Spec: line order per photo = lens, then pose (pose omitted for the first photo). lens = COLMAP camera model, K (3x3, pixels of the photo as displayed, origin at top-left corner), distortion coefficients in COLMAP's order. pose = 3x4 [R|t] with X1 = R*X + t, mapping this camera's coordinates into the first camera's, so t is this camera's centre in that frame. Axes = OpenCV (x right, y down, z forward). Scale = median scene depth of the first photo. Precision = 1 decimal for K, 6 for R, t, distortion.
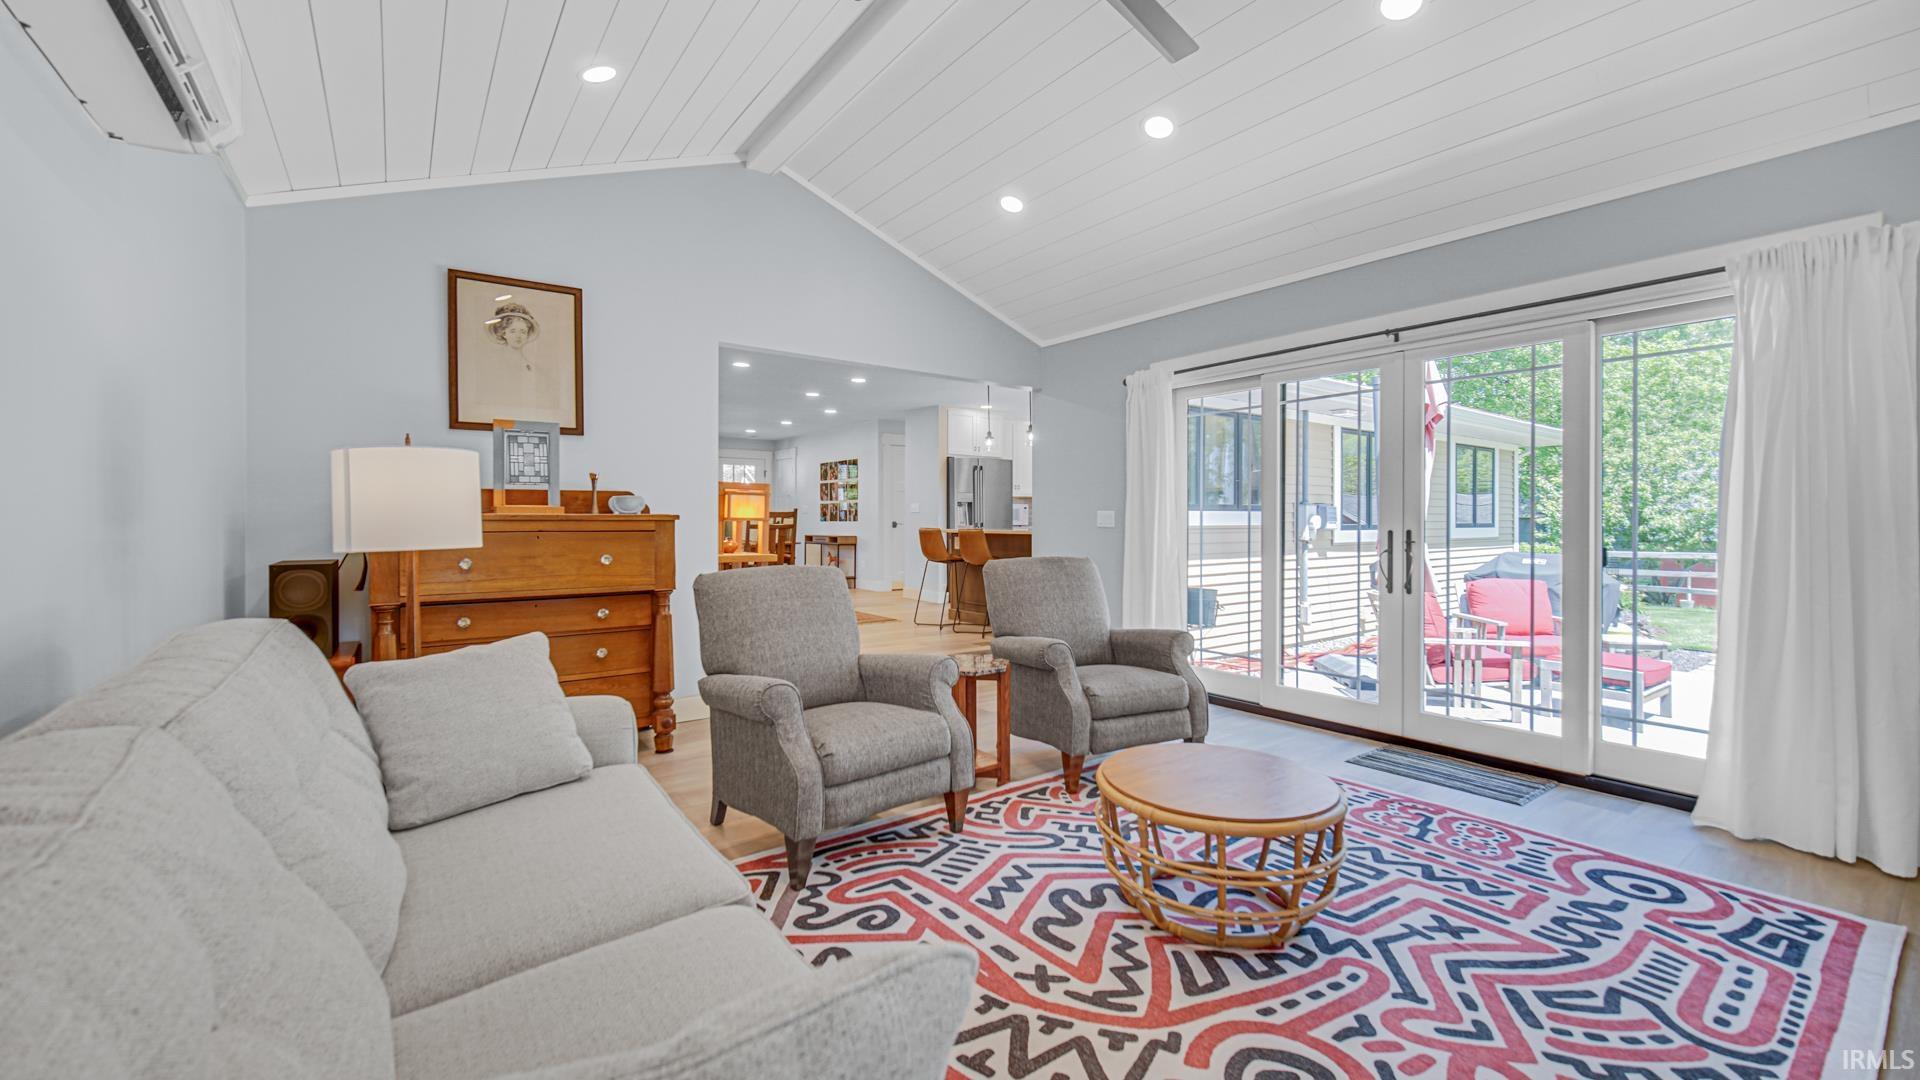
lens RADIAL K [[780.7, 0, 949.5], [0, 780.7, 528.1], [0, 0, 1]] dist [0.001374, 0.000116]
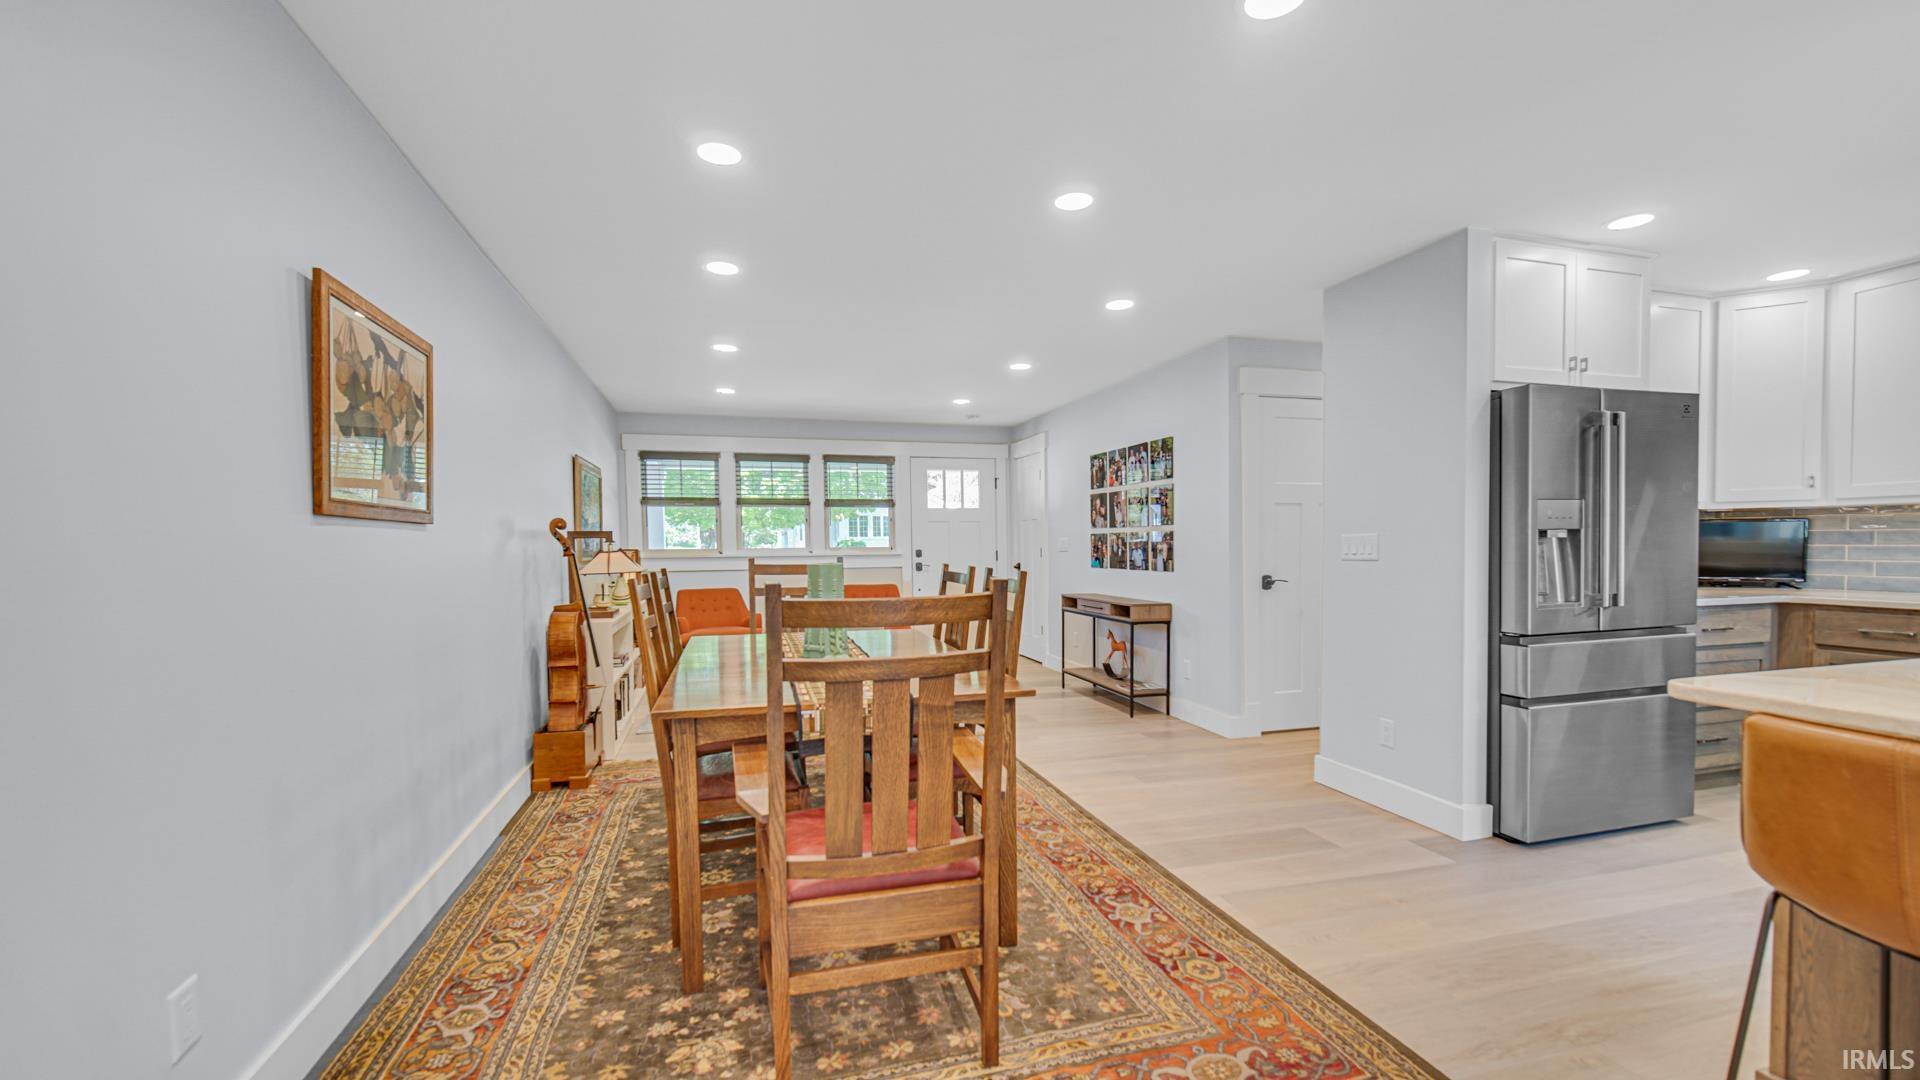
lens RADIAL K [[774.8, 0, 954.4], [0, 774.8, 567.6], [0, 0, 1]] dist [0.000165, -0.000154]
pose [[0.947167, -0.005417, -0.320696, -0.090313], [0.014086, 0.999595, 0.024719, -0.023683], [0.320433, -0.027930, 0.946859, 0.502991]]
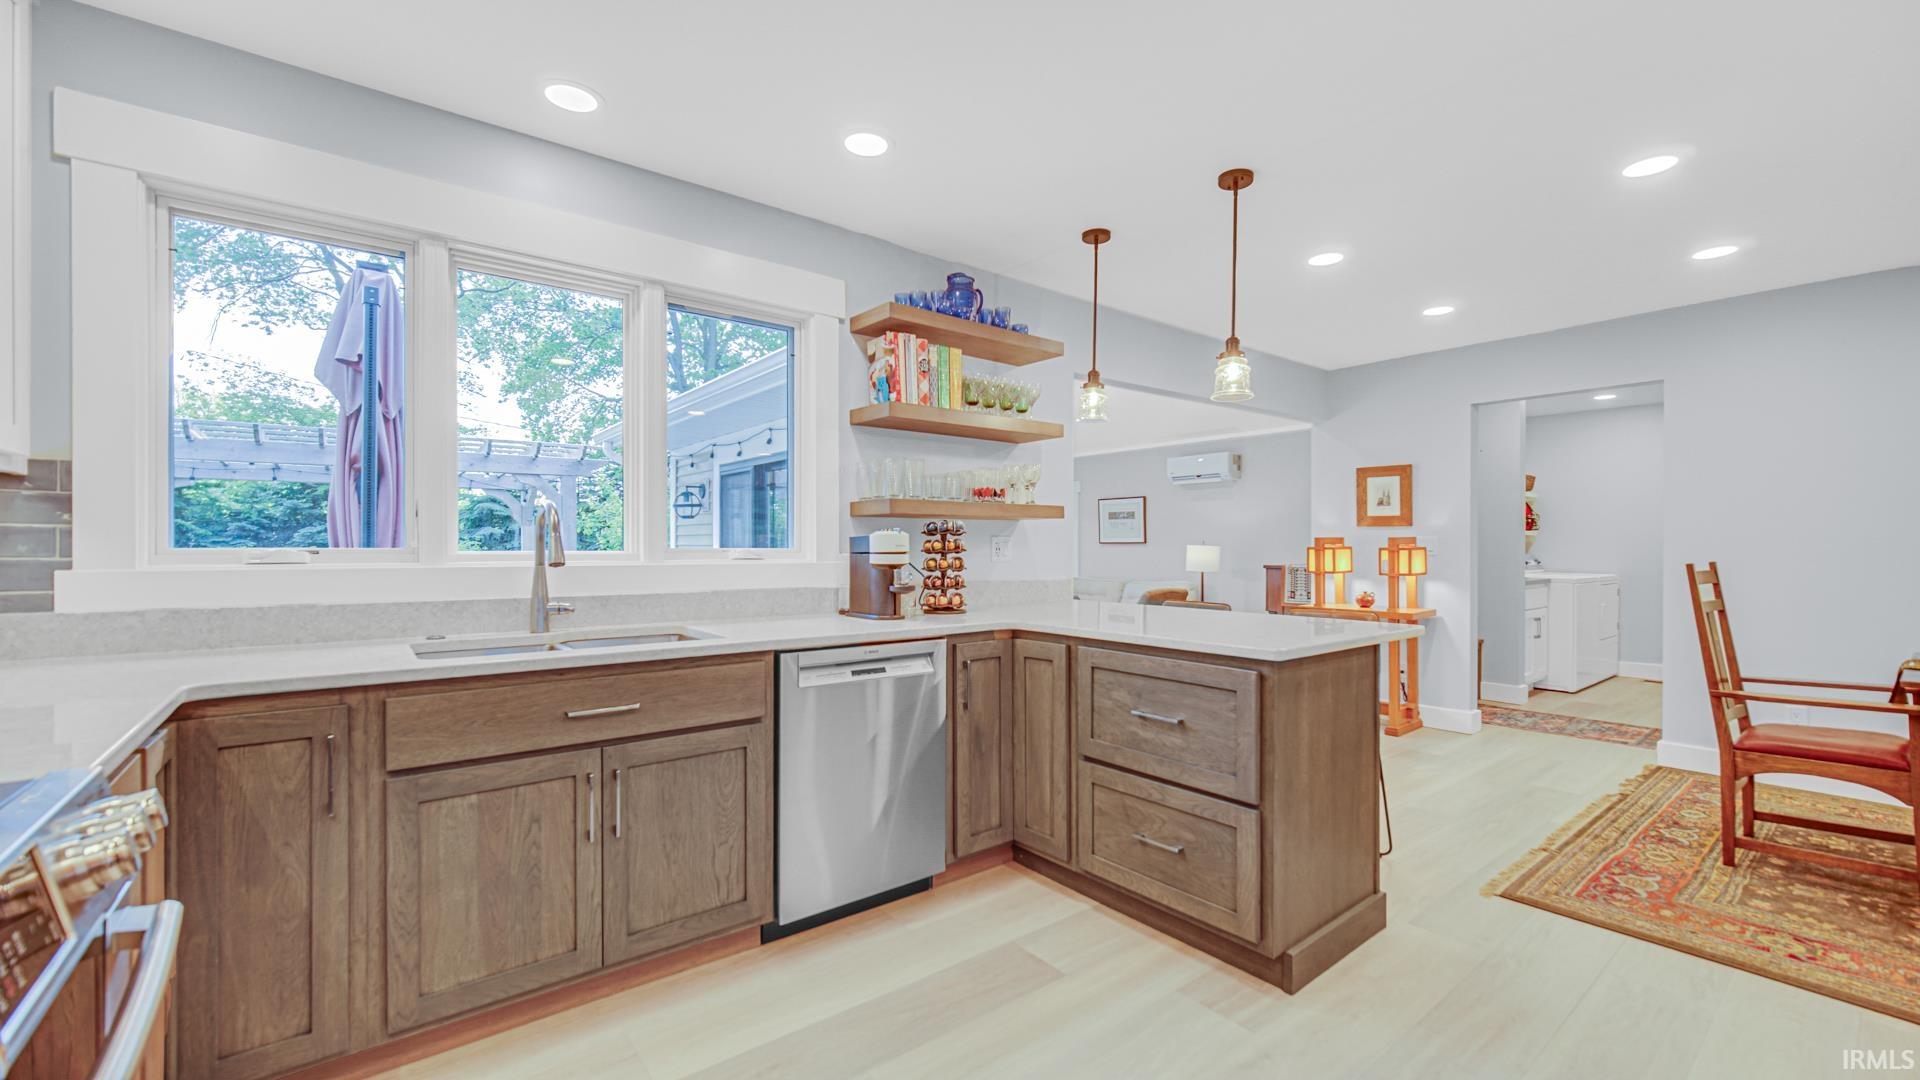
lens RADIAL K [[770.8, 0, 957.2], [0, 770.8, 550.3], [0, 0, 1]] dist [-0.000055, -0.000055]
pose [[-0.998226, -0.007097, -0.059110, 0.123872], [-0.007884, 0.999883, 0.013092, -0.024104], [0.059010, 0.013535, -0.998166, 0.868849]]
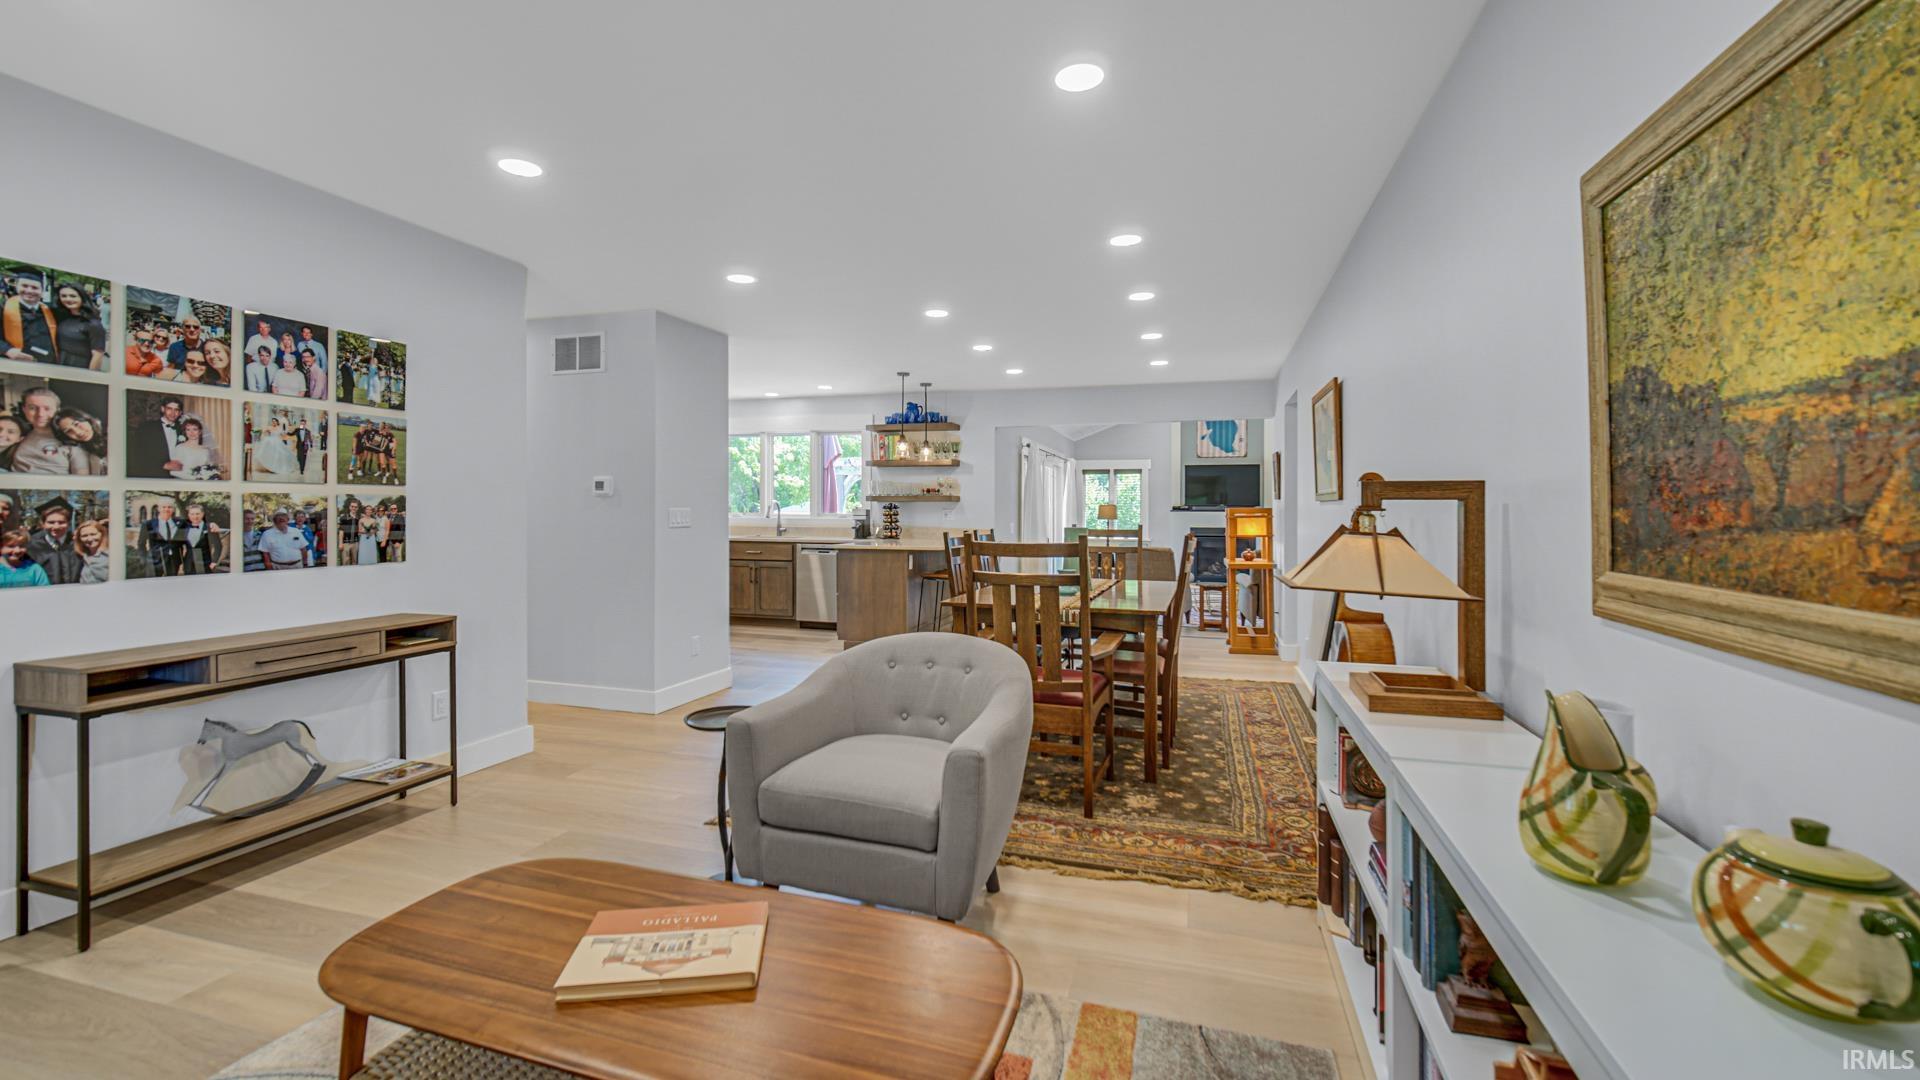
lens RADIAL K [[780.7, 0, 949.5], [0, 780.7, 528.1], [0, 0, 1]] dist [0.001374, 0.000116]
pose [[-0.601084, -0.024976, 0.798796, -0.451973], [-0.002516, 0.999566, 0.029360, -0.029103], [-0.799182, 0.015638, -0.600885, 0.974730]]
